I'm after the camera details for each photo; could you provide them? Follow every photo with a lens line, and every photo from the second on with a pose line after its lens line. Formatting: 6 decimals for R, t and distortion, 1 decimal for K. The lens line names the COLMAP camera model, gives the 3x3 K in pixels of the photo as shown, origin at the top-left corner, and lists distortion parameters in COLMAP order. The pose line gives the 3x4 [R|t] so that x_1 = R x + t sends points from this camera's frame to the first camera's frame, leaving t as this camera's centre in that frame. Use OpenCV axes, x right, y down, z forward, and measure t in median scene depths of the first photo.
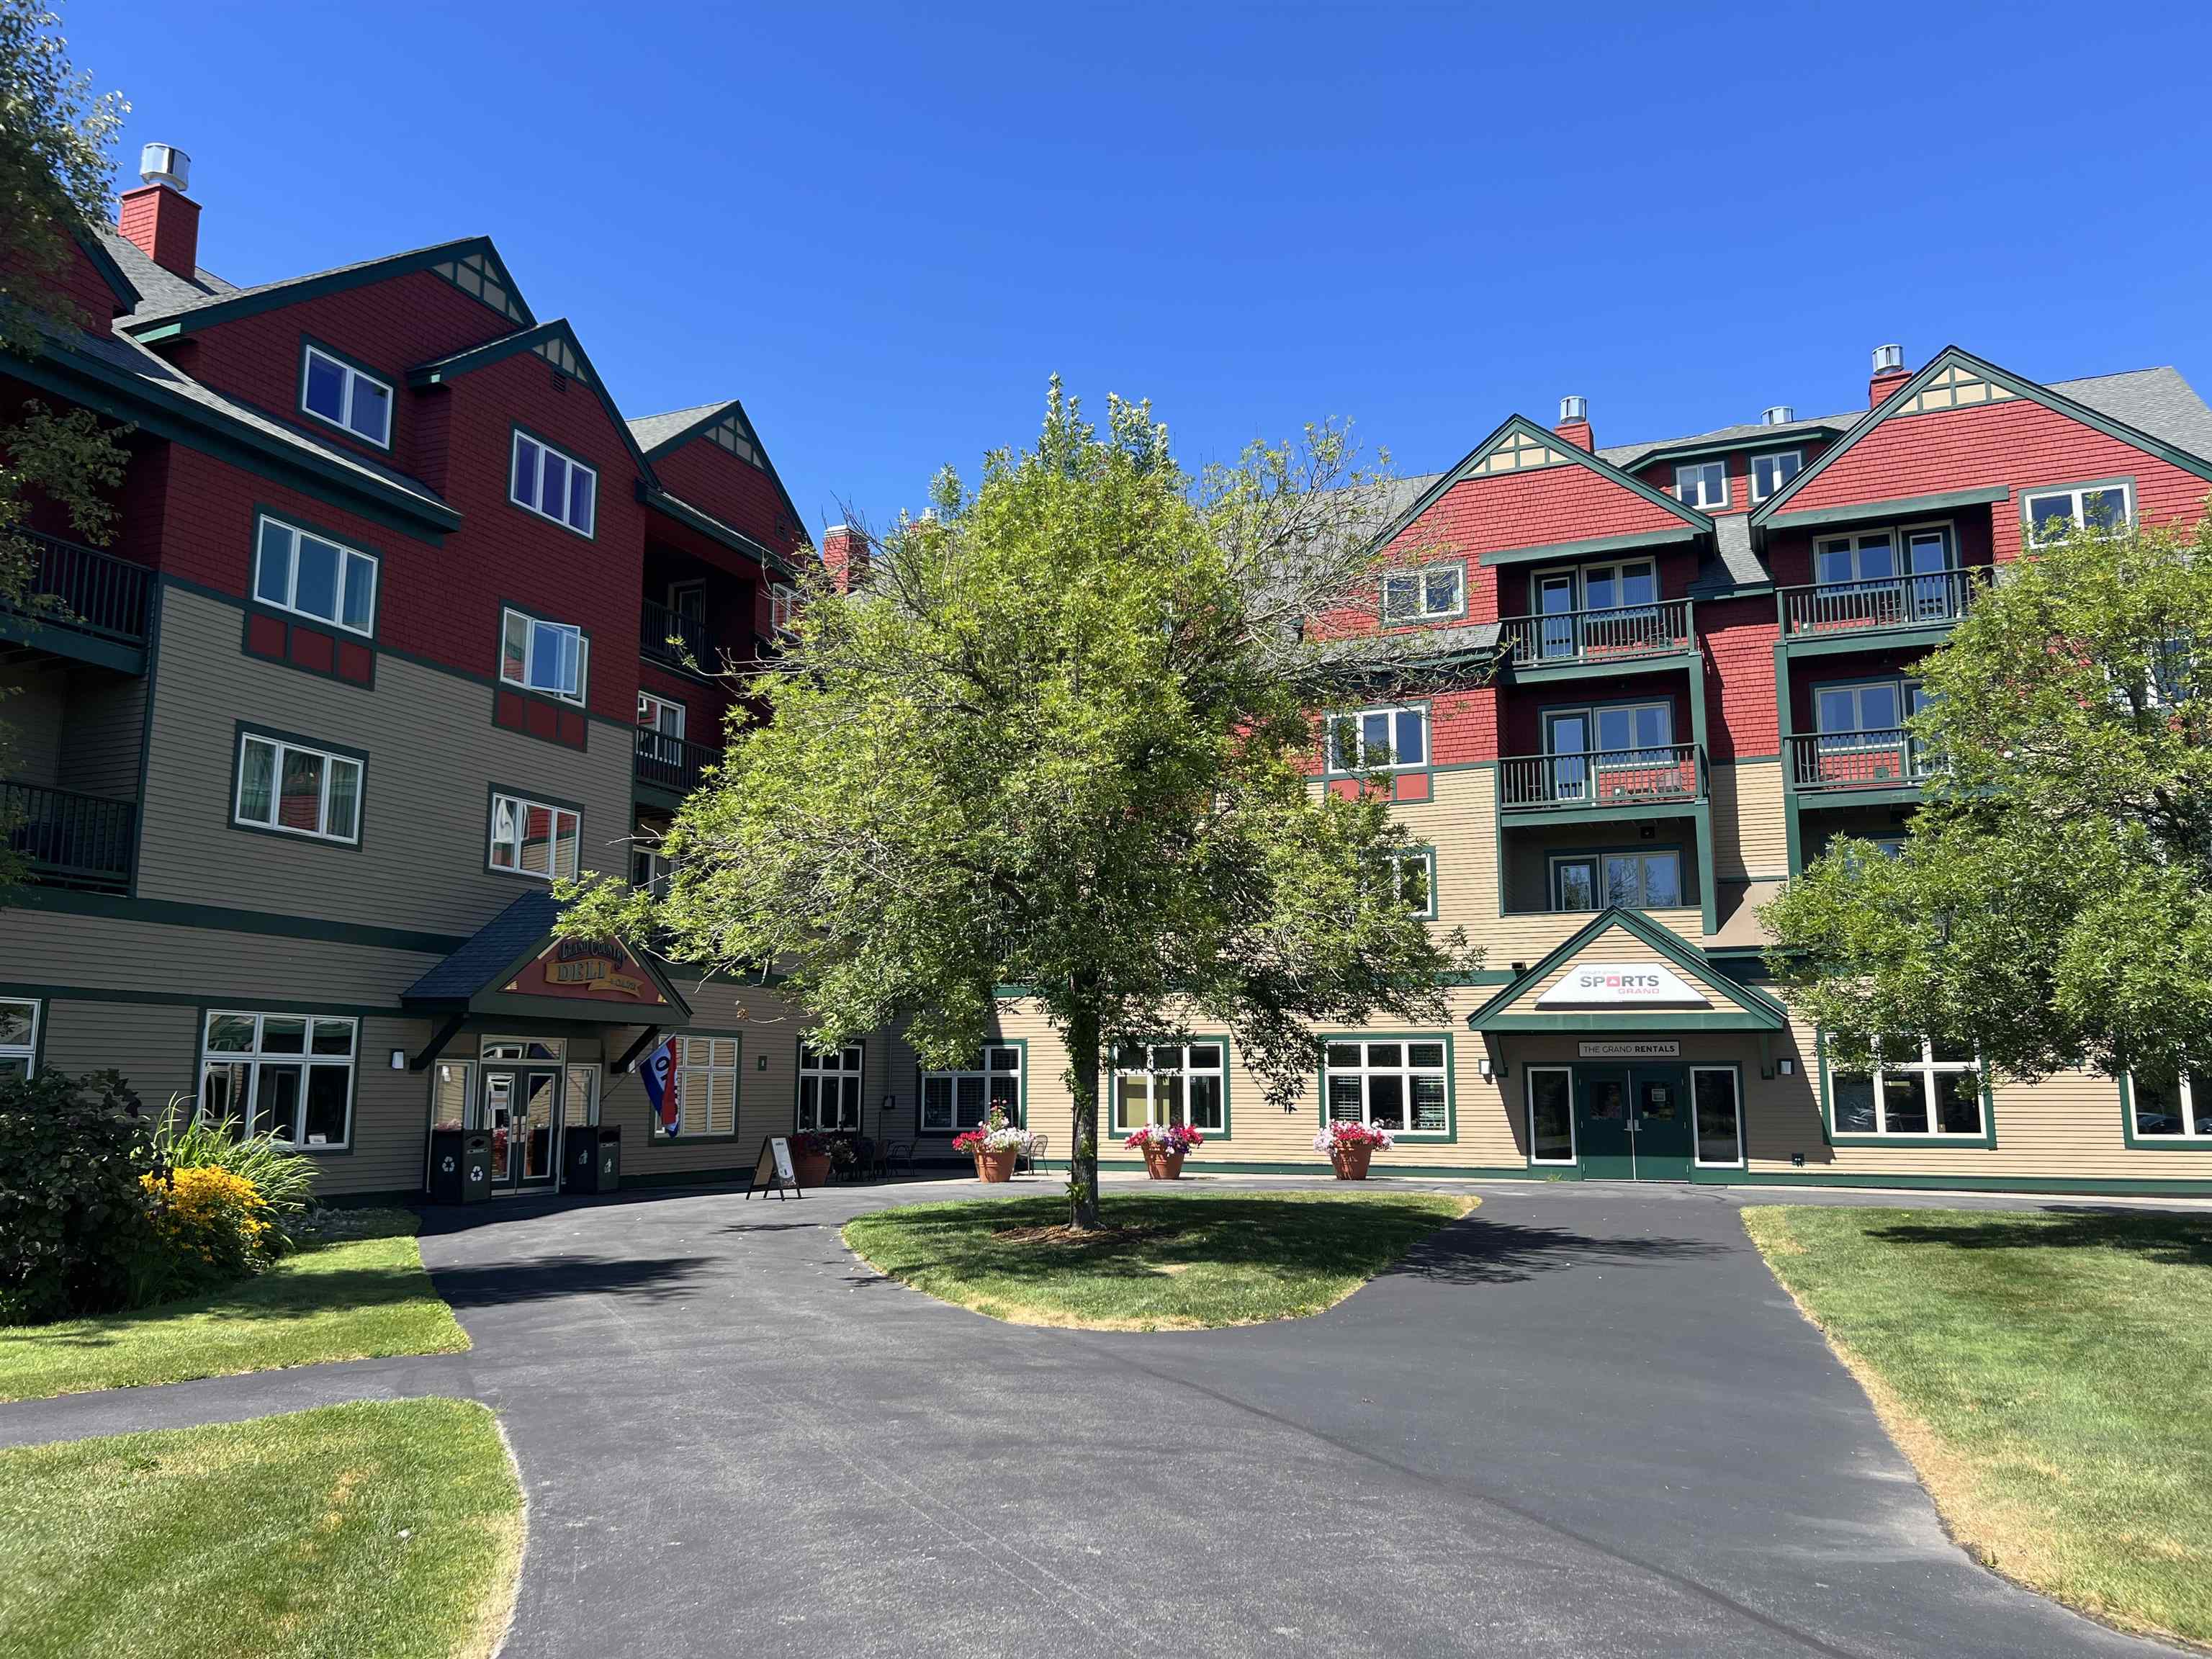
lens RADIAL K [[1659.2, 0, 1126.0], [0, 1659.2, 845.6], [0, 0, 1]] dist [0.030611, -0.001378]
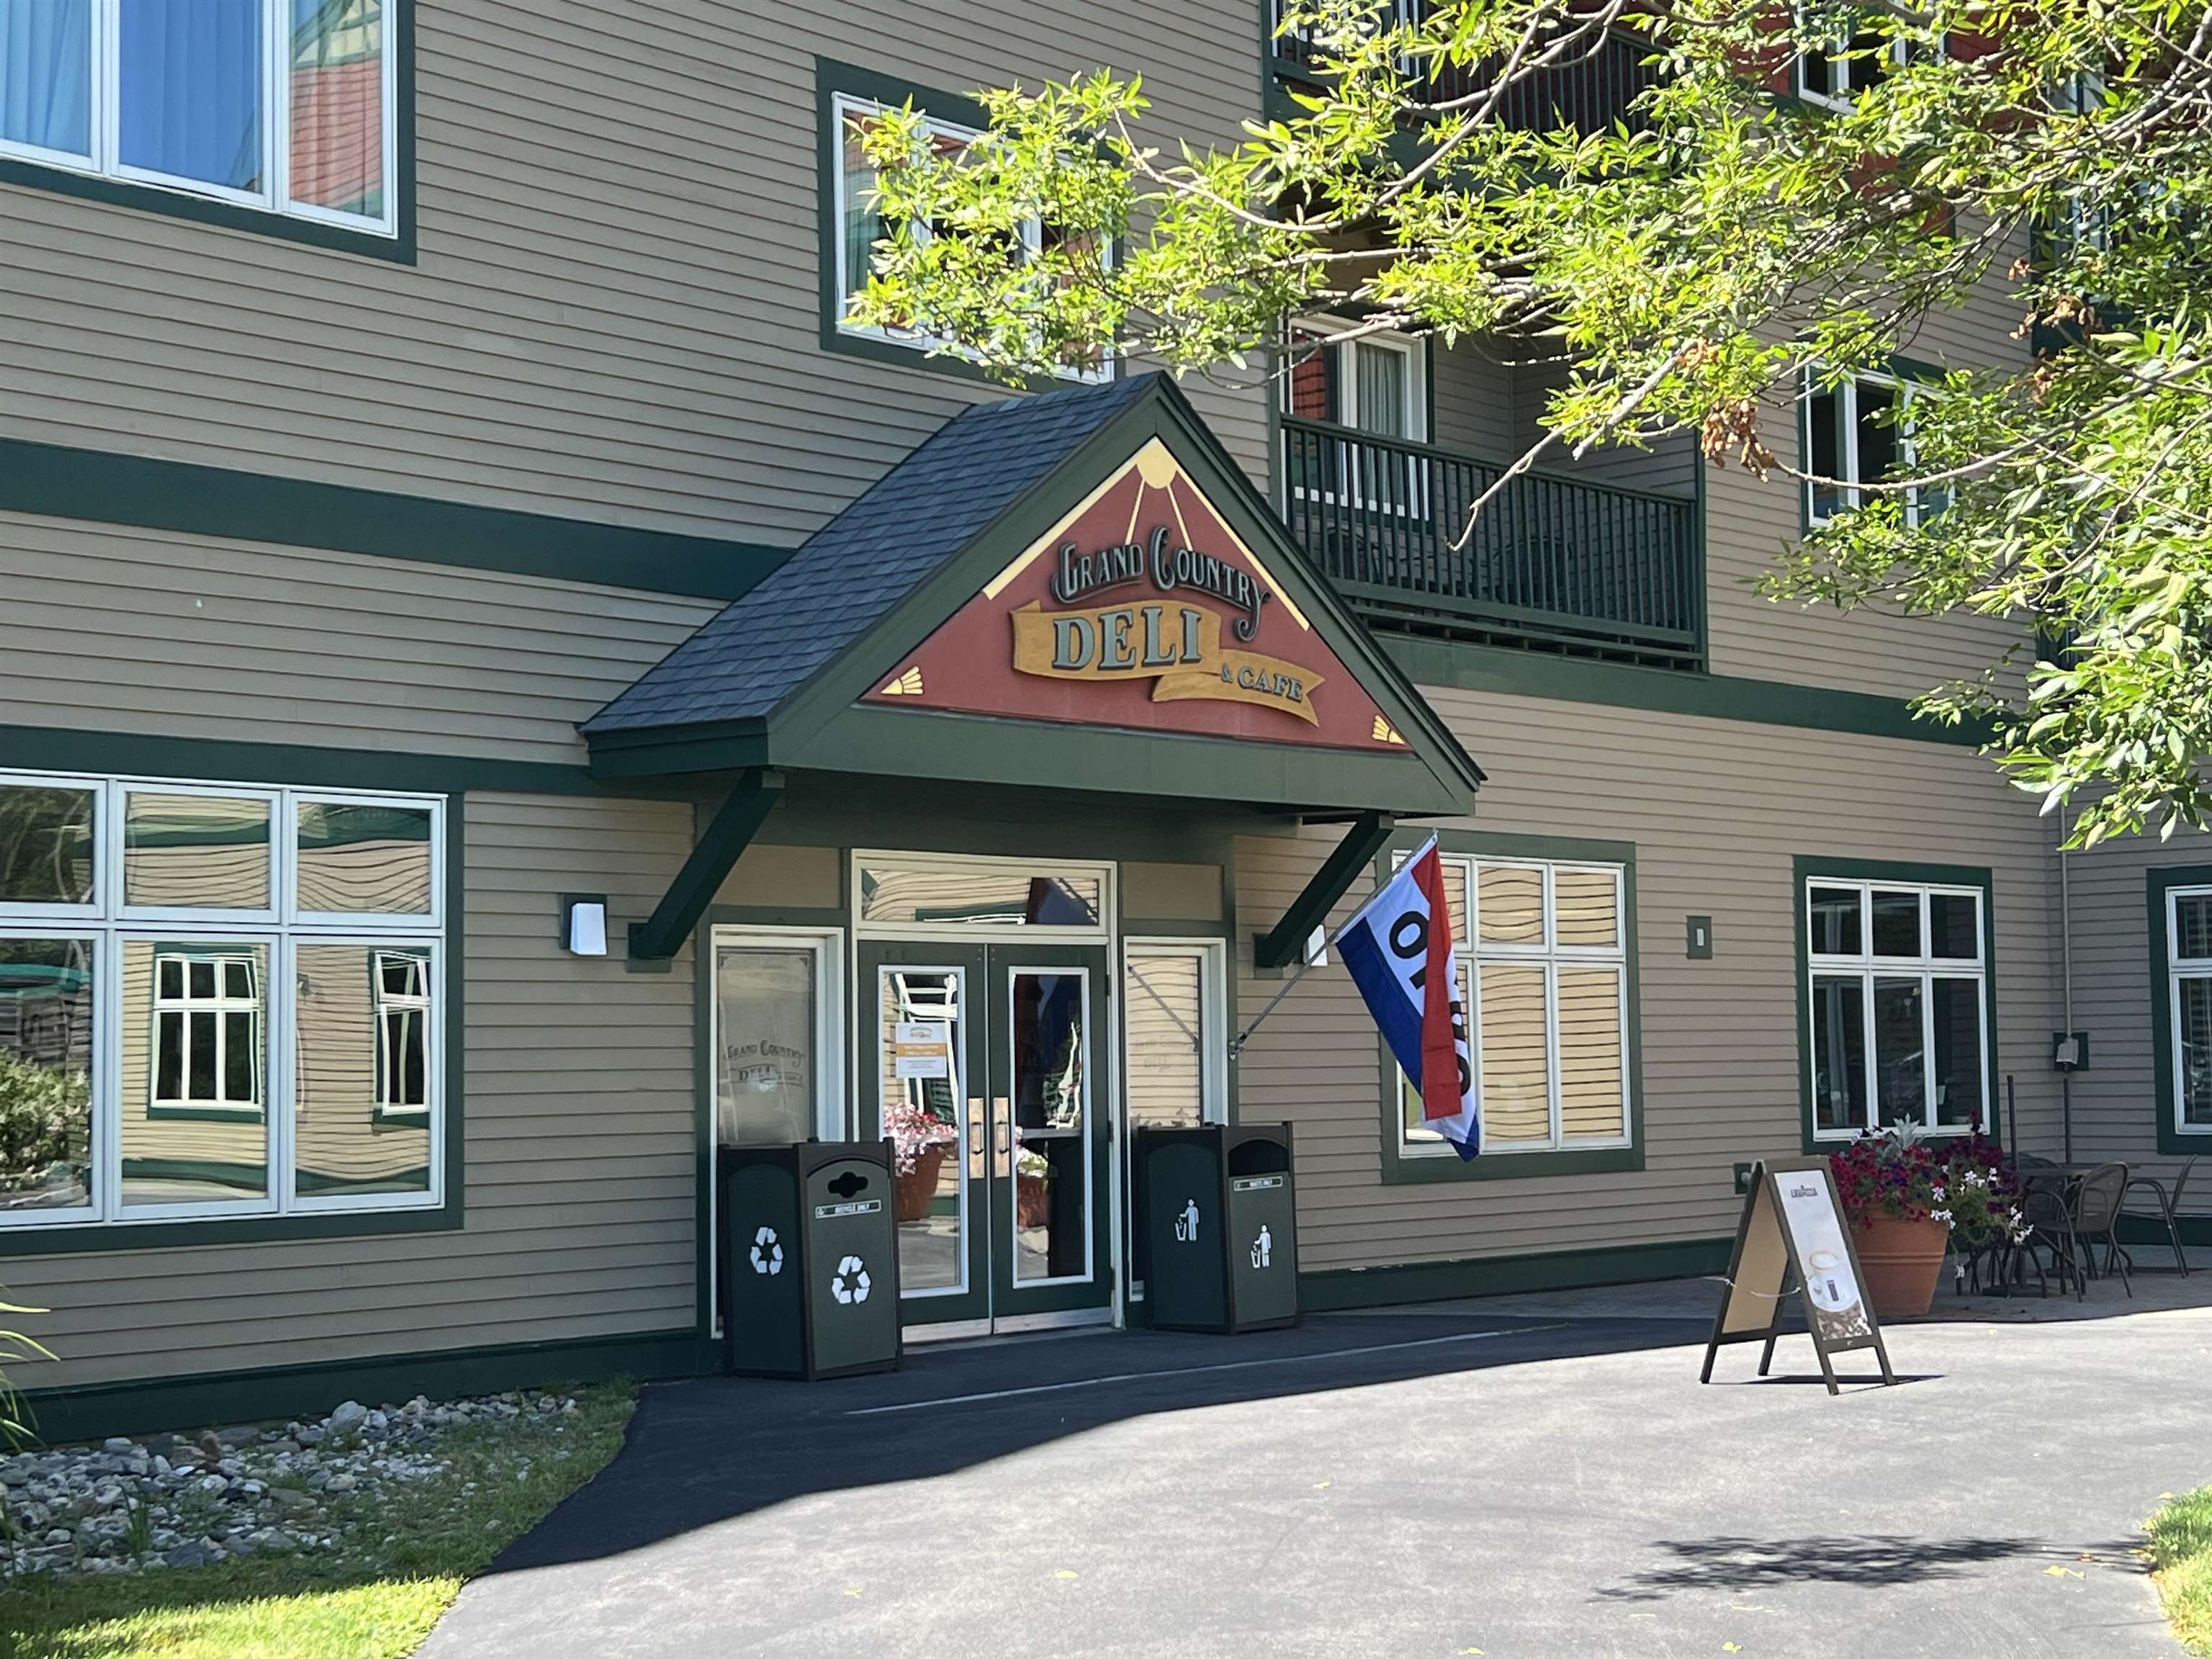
lens RADIAL K [[3354.7, 0, 1118.5], [0, 3354.7, 820.0], [0, 0, 1]] dist [0.313304, 0.000000]
pose [[0.931668, -0.040505, -0.361046, -0.096603], [0.070374, 0.995064, 0.069964, 0.061908], [0.356430, -0.090592, 0.929920, 0.388247]]
